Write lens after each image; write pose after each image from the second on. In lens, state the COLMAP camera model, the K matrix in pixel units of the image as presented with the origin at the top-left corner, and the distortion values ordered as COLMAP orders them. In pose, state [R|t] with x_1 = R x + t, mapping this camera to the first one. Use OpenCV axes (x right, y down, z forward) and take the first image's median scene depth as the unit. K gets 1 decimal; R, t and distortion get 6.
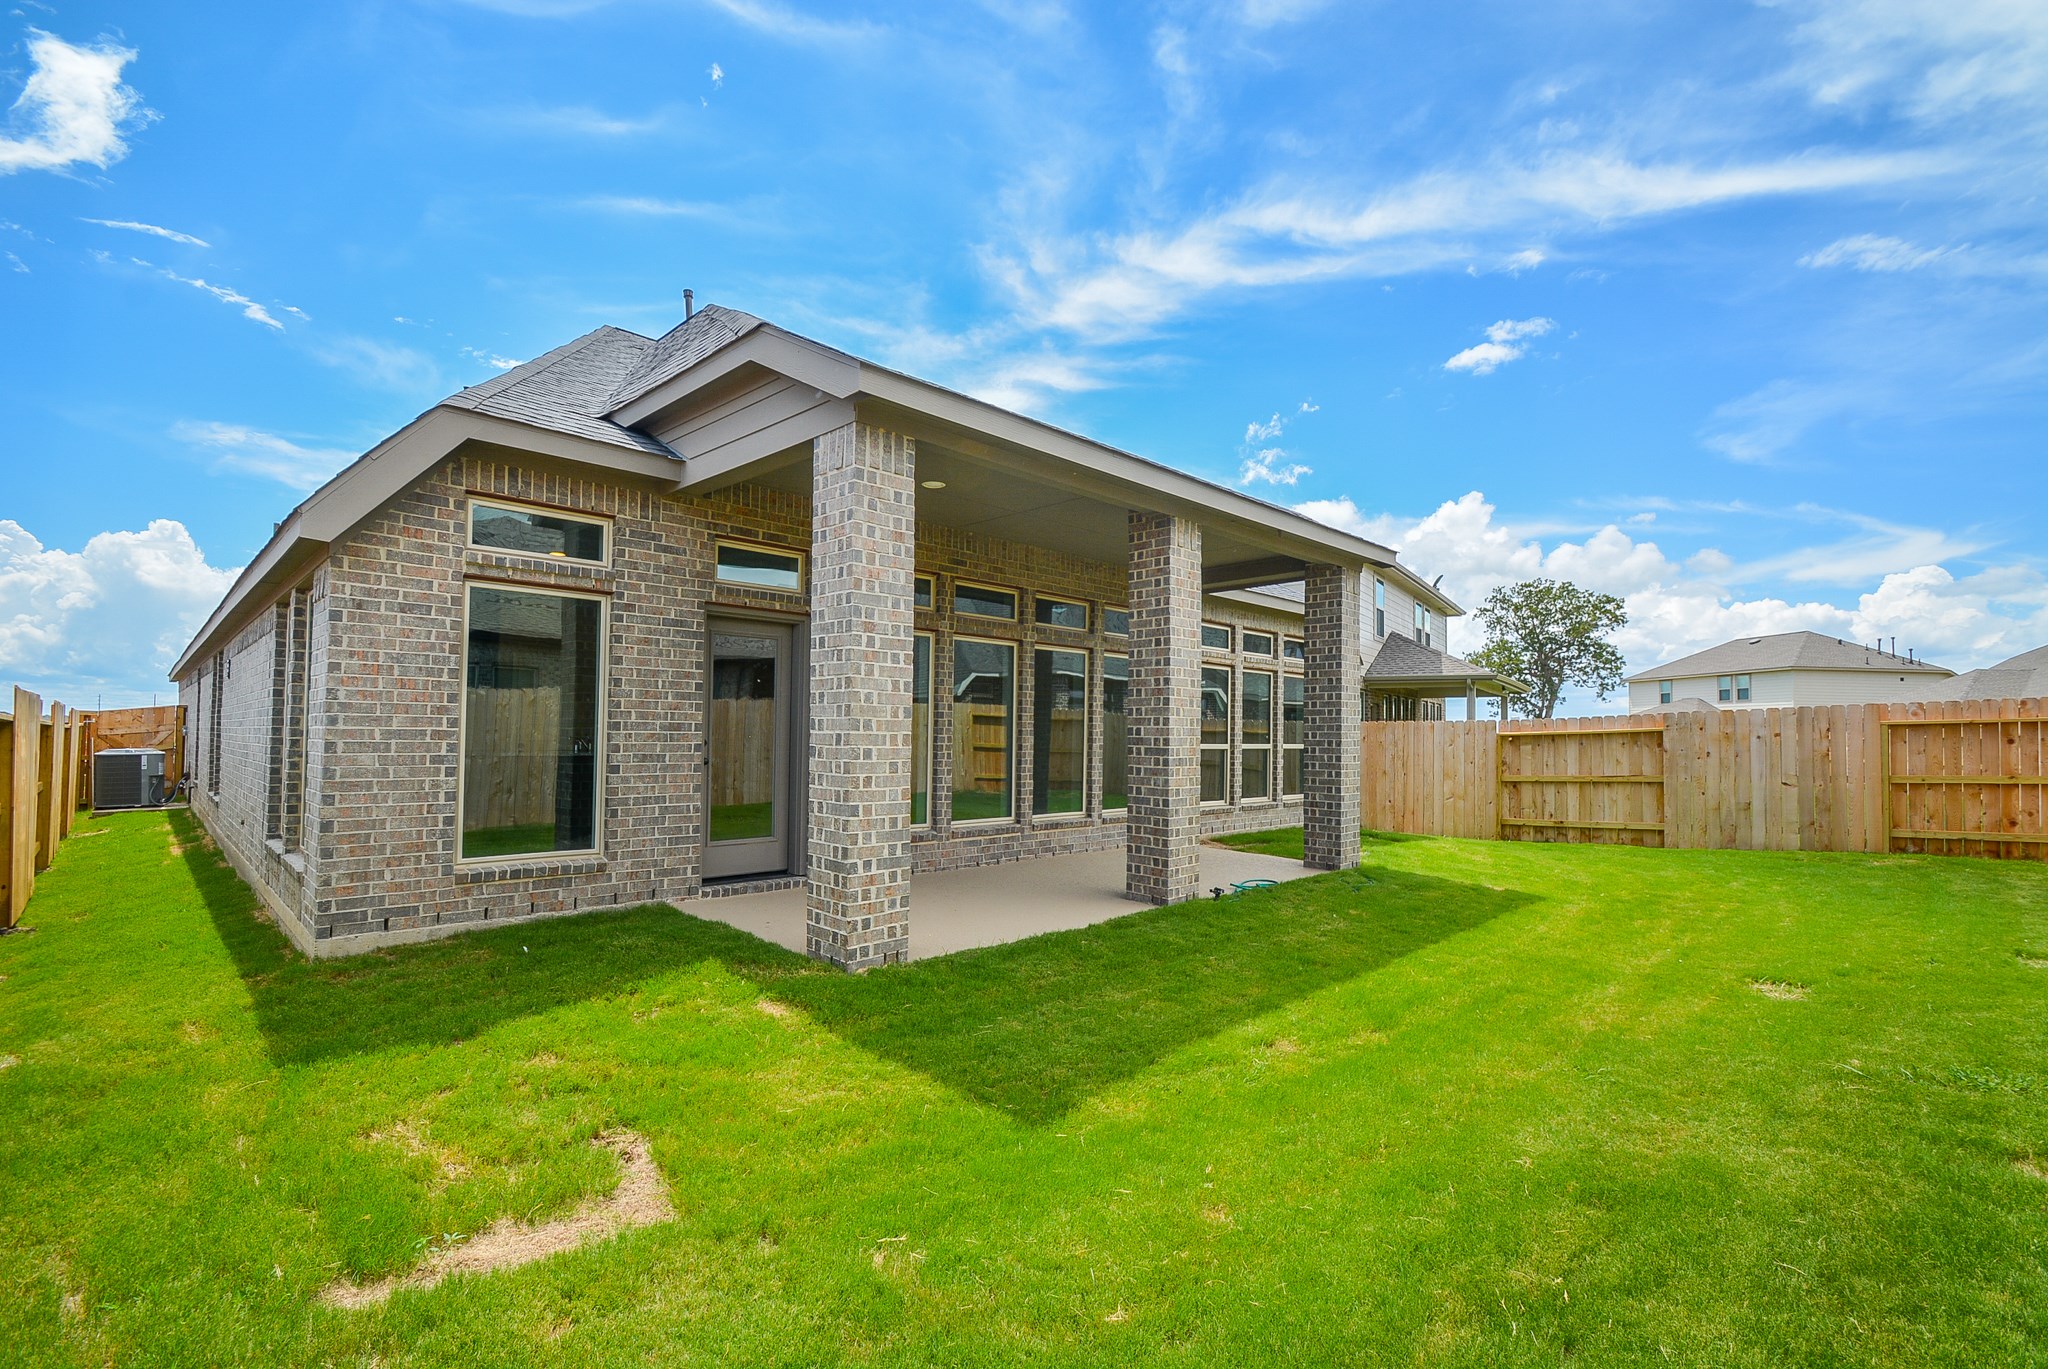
lens RADIAL K [[903.6, 0, 1030.8], [0, 903.6, 712.8], [0, 0, 1]] dist [0.000438, -0.001577]
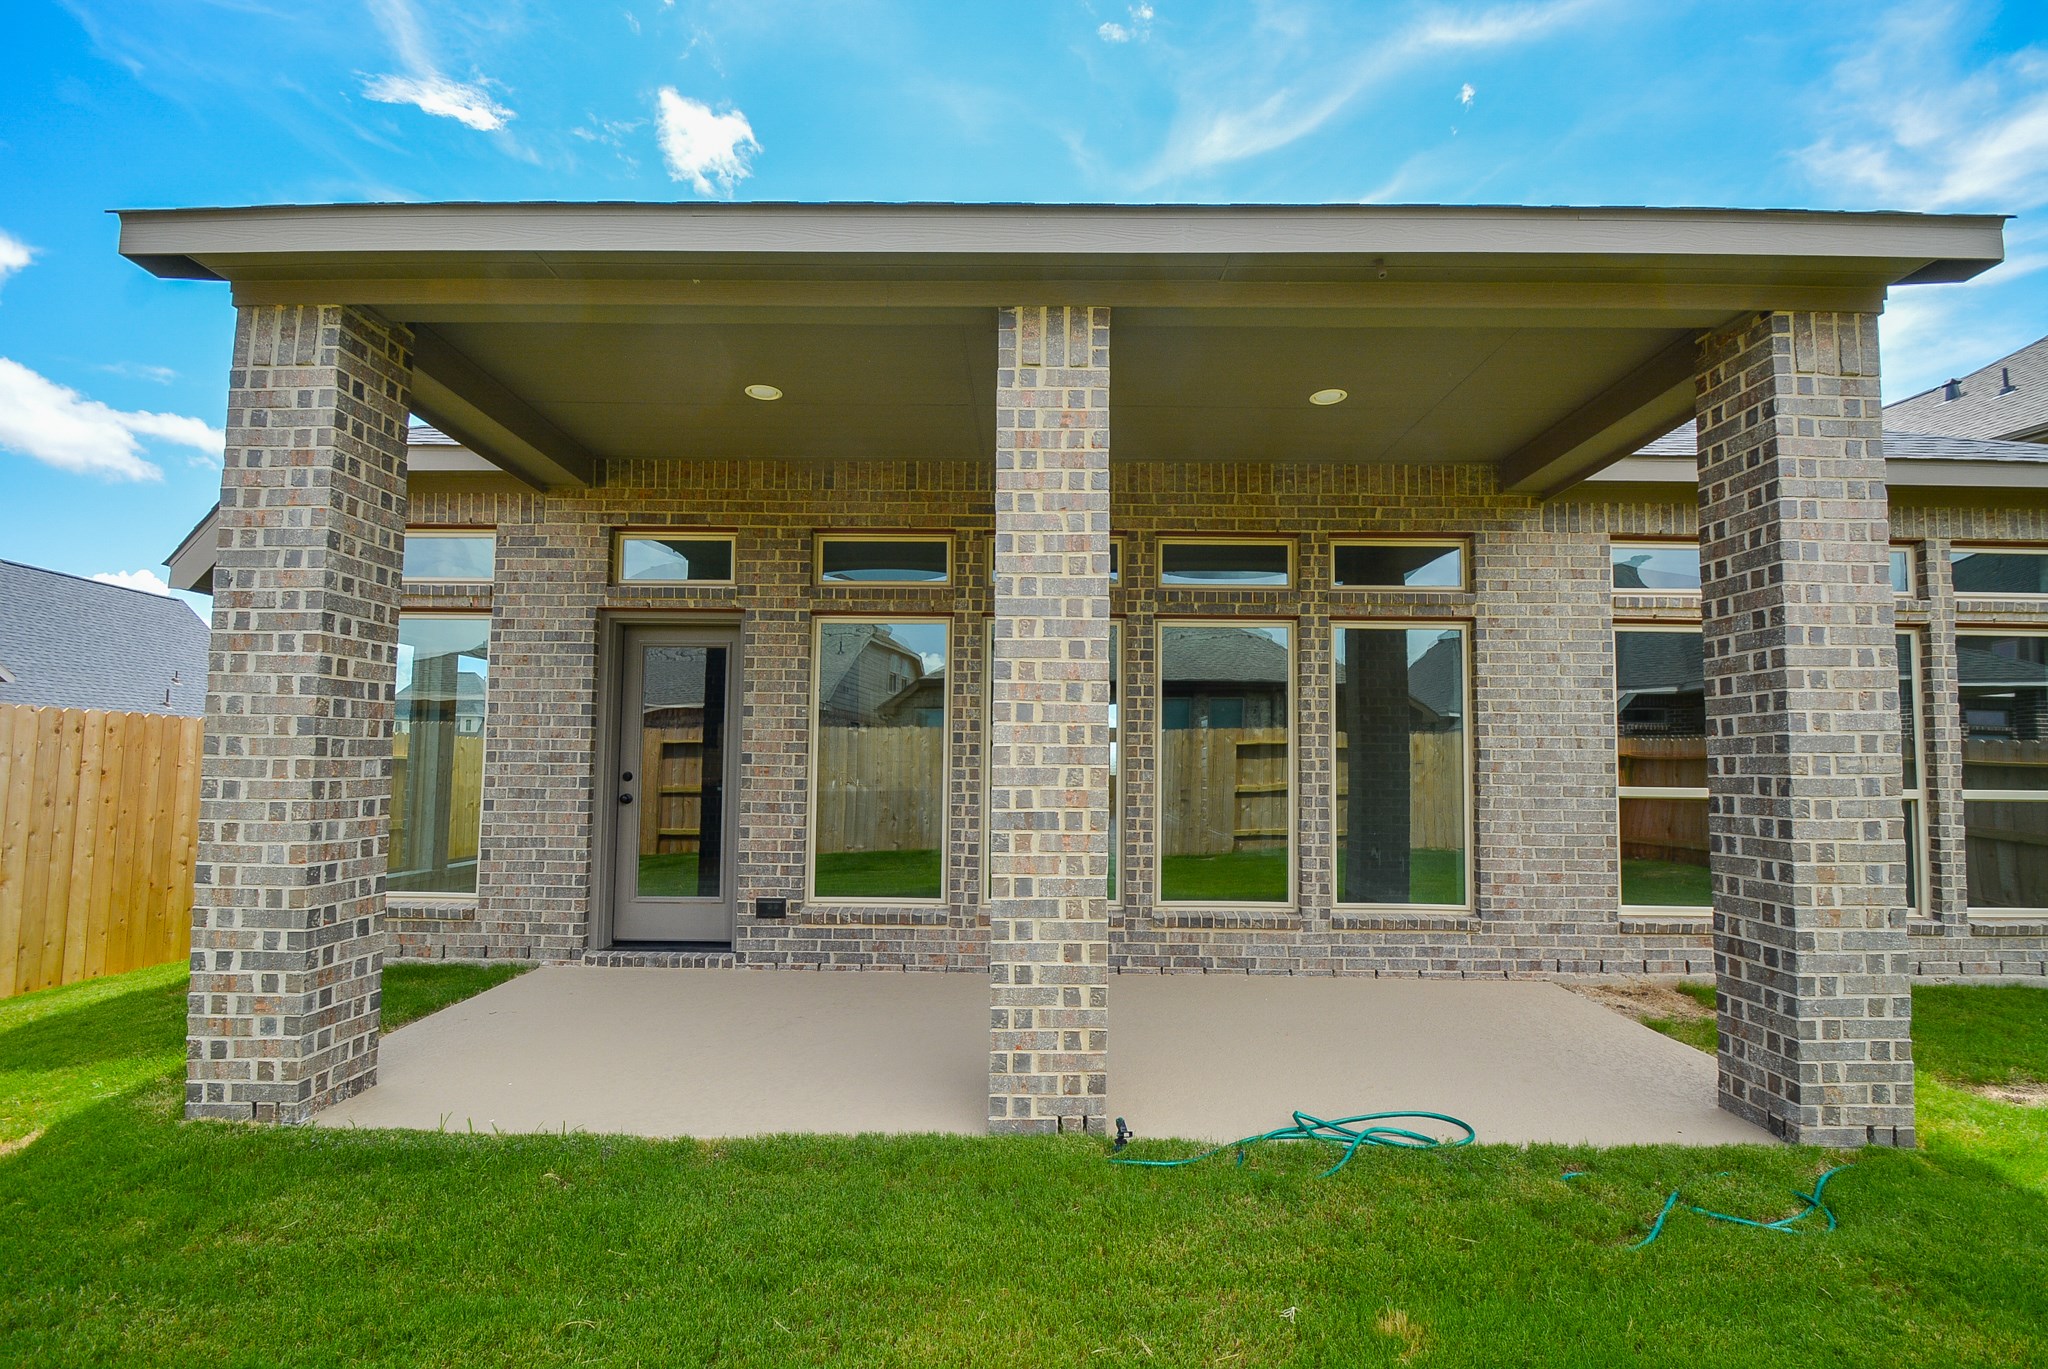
lens RADIAL K [[903.6, 0, 1030.8], [0, 903.6, 712.8], [0, 0, 1]] dist [0.000438, -0.001577]
pose [[0.700940, -0.047928, -0.711608, 0.510331], [0.015849, 0.998540, -0.051642, 0.023842], [0.713044, 0.024920, 0.700676, 0.692916]]
